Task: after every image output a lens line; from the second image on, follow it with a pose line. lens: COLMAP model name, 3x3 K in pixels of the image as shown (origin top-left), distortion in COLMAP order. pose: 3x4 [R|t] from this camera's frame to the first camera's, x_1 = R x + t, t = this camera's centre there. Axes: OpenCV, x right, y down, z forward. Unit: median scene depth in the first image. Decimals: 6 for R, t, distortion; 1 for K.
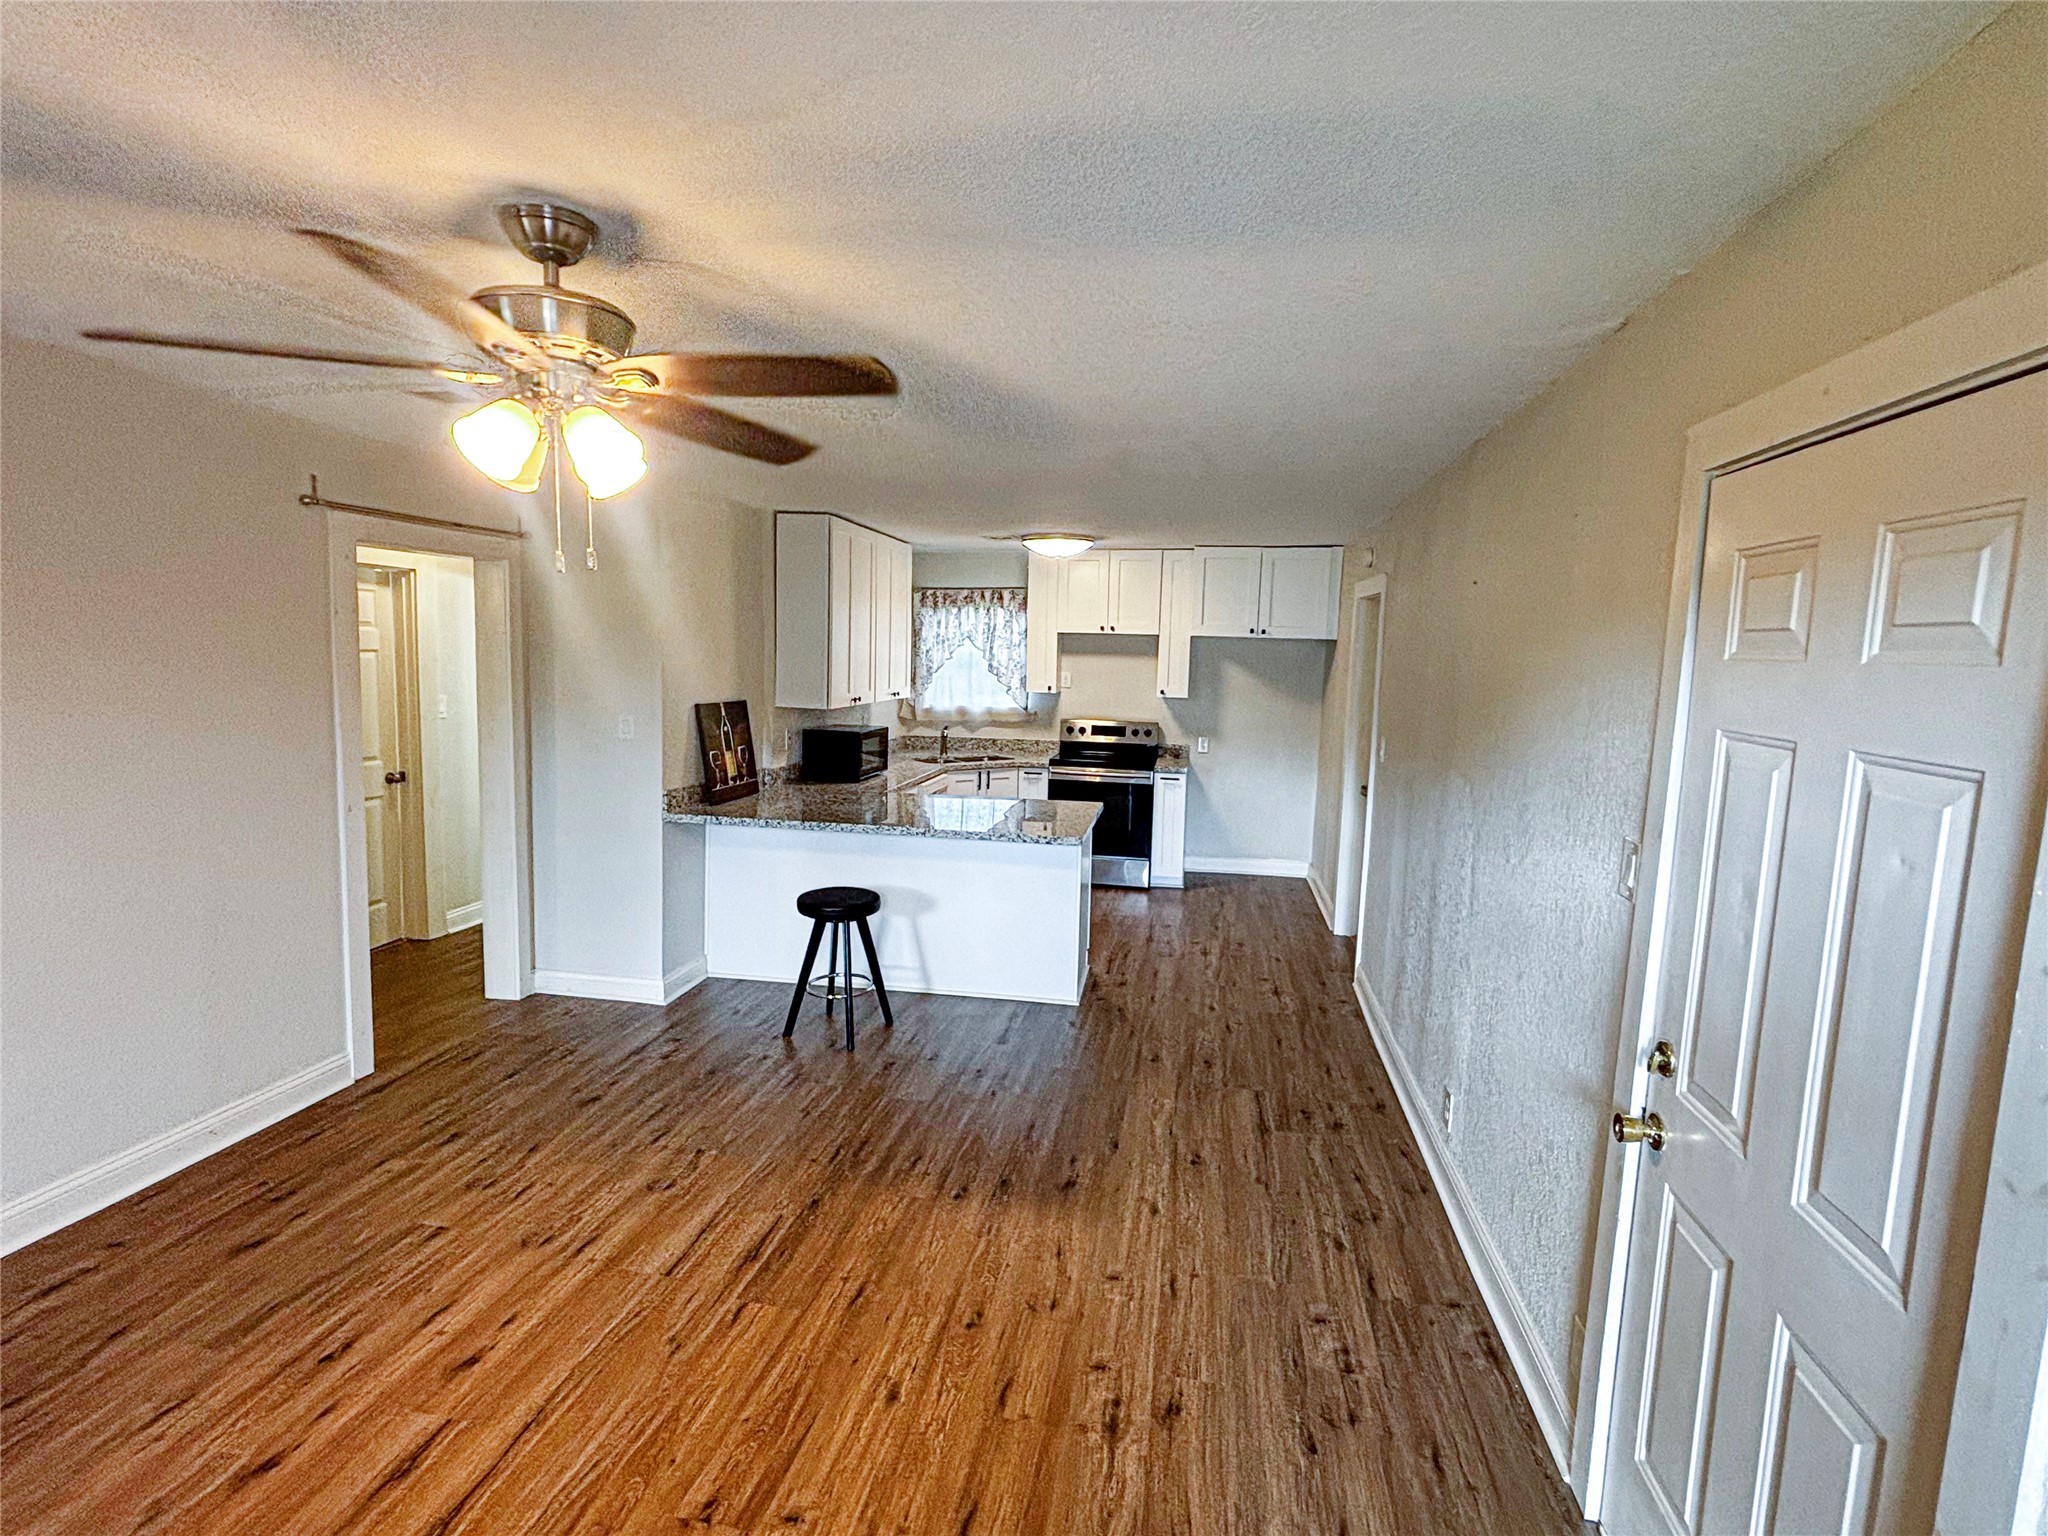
lens RADIAL K [[996.2, 0, 1024.0], [0, 996.2, 768.0], [0, 0, 1]] dist [0.043738, -0.038365]
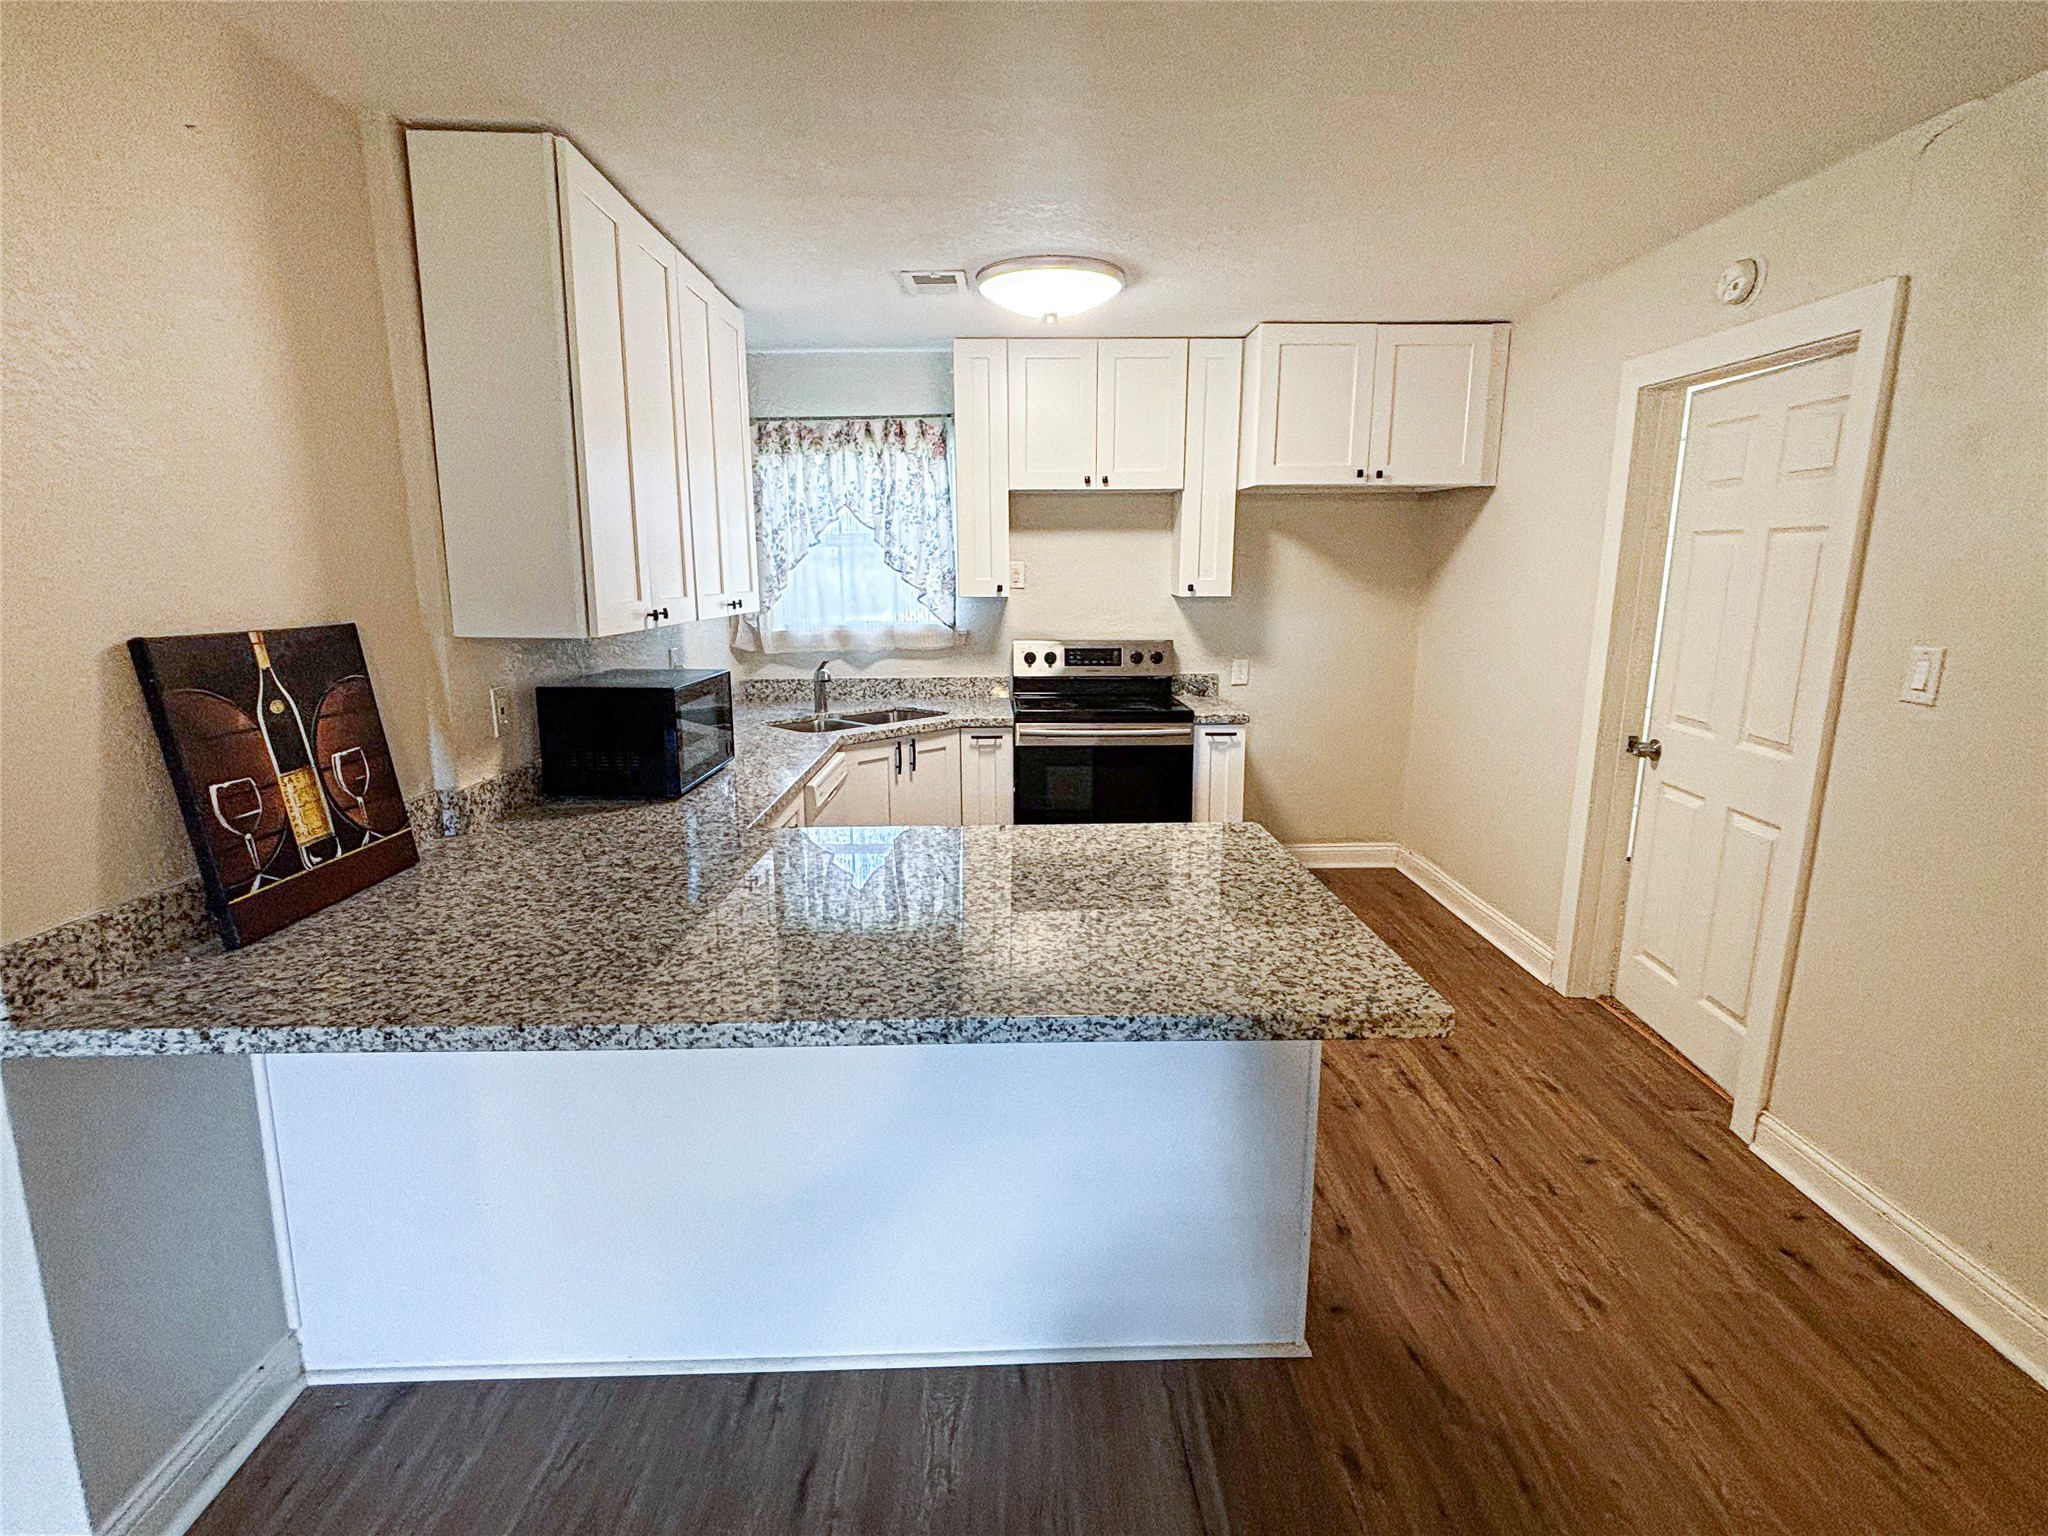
lens RADIAL K [[996.2, 0, 1024.0], [0, 996.2, 768.0], [0, 0, 1]] dist [0.043738, -0.038365]
pose [[0.980168, -0.066437, 0.186699, -0.076336], [0.051357, 0.995100, 0.084487, -0.023847], [-0.191397, -0.073223, 0.978778, 0.415189]]
